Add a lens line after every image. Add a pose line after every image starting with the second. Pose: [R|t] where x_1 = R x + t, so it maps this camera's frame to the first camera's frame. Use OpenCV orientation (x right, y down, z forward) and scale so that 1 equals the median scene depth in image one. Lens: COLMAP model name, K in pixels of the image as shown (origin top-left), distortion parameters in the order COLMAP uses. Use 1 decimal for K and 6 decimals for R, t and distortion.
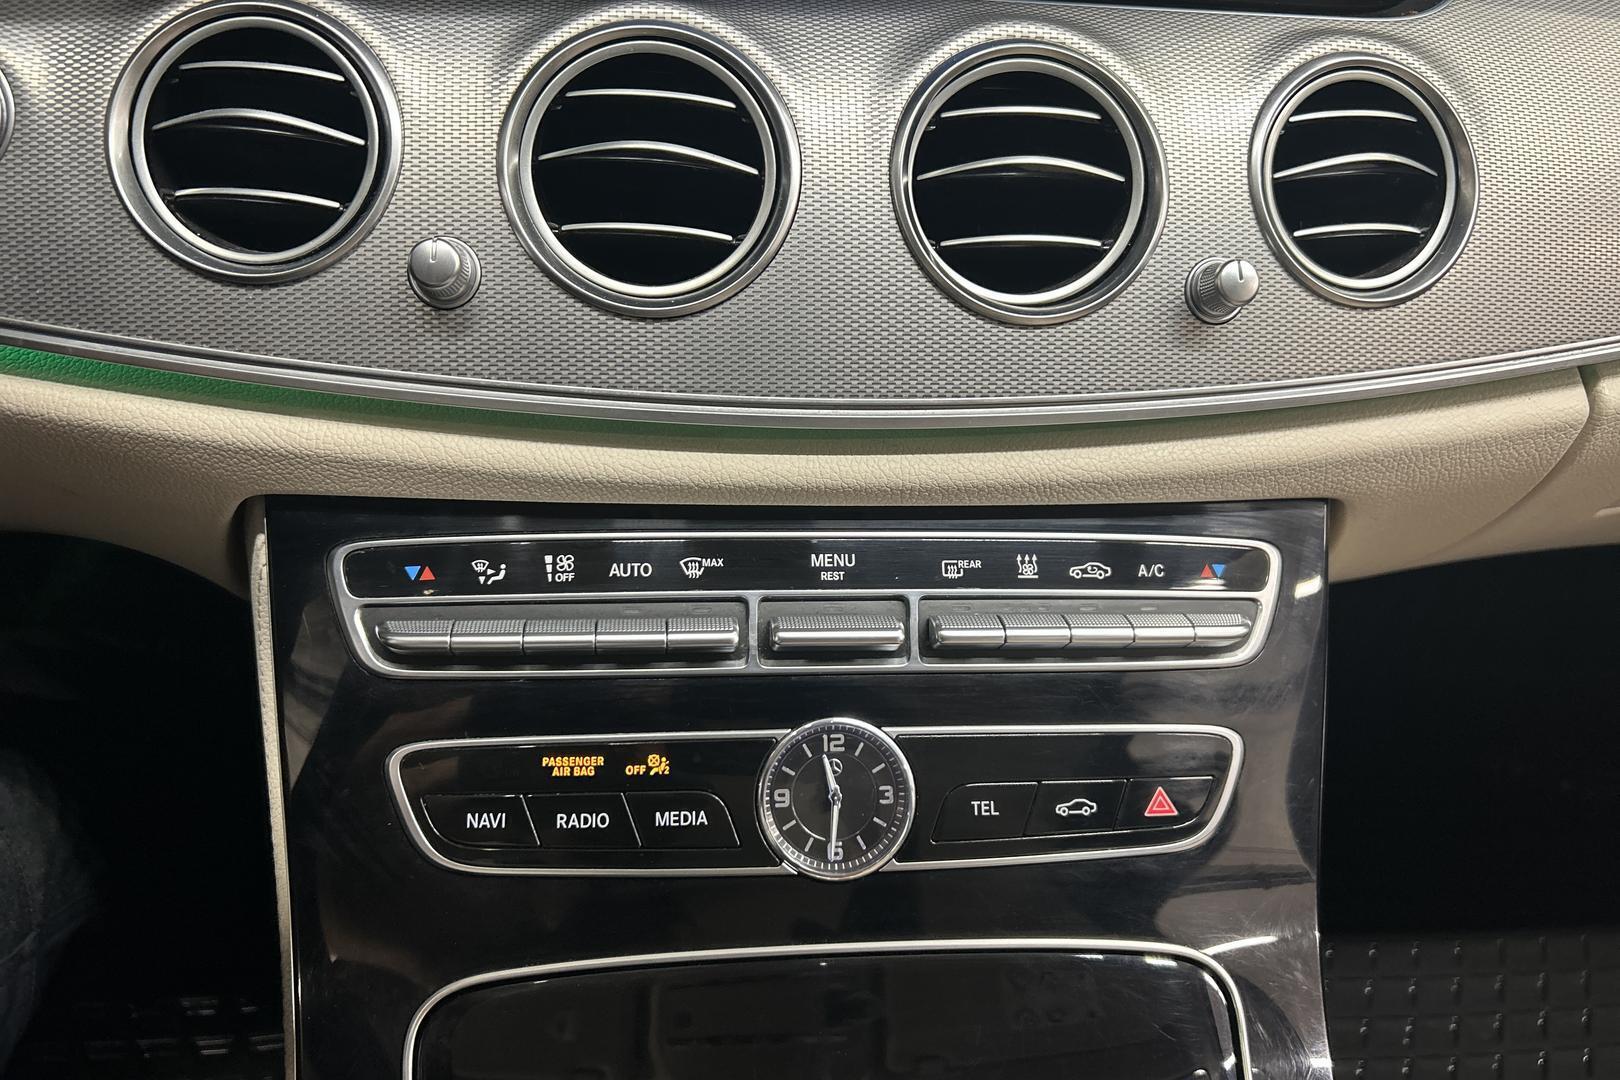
lens RADIAL K [[1244.5, 0, 846.2], [0, 1244.5, 529.7], [0, 0, 1]] dist [-0.009464, -0.015769]
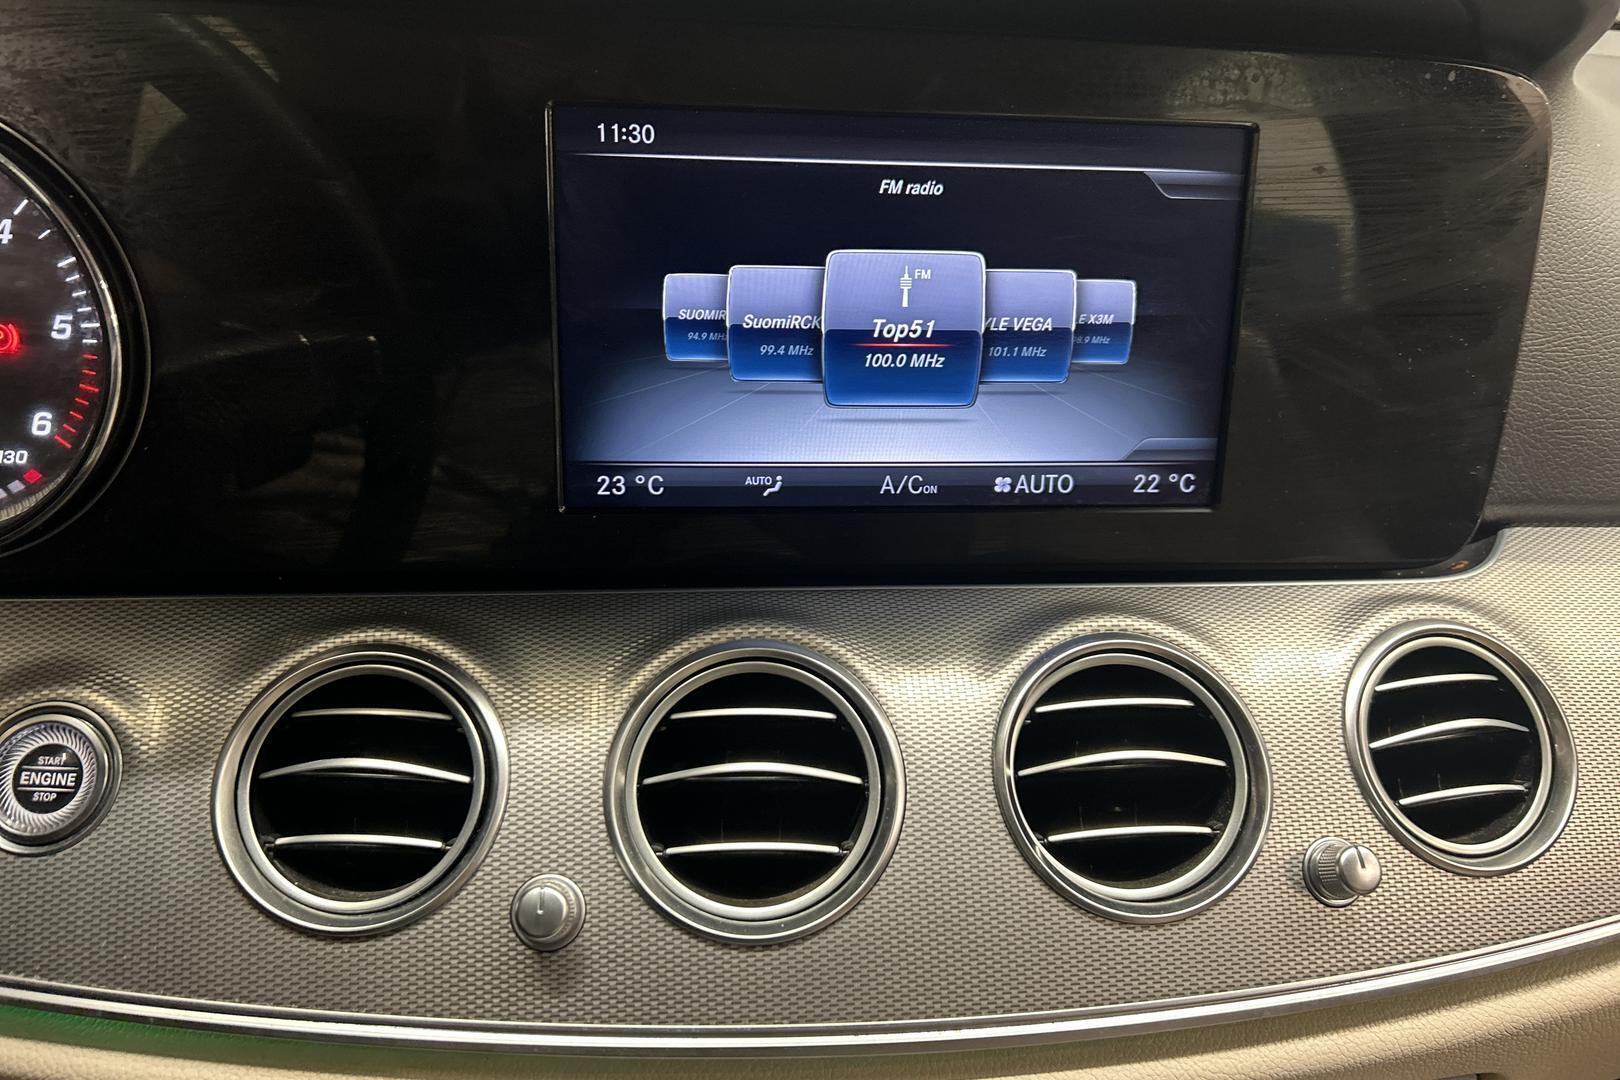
lens RADIAL K [[1244.5, 0, 846.2], [0, 1244.5, 529.7], [0, 0, 1]] dist [-0.009464, -0.015769]
pose [[0.998615, -0.051993, 0.008010, -0.084105], [0.051803, 0.945379, -0.321830, -0.164947], [0.009161, 0.321799, 0.946764, -0.008182]]
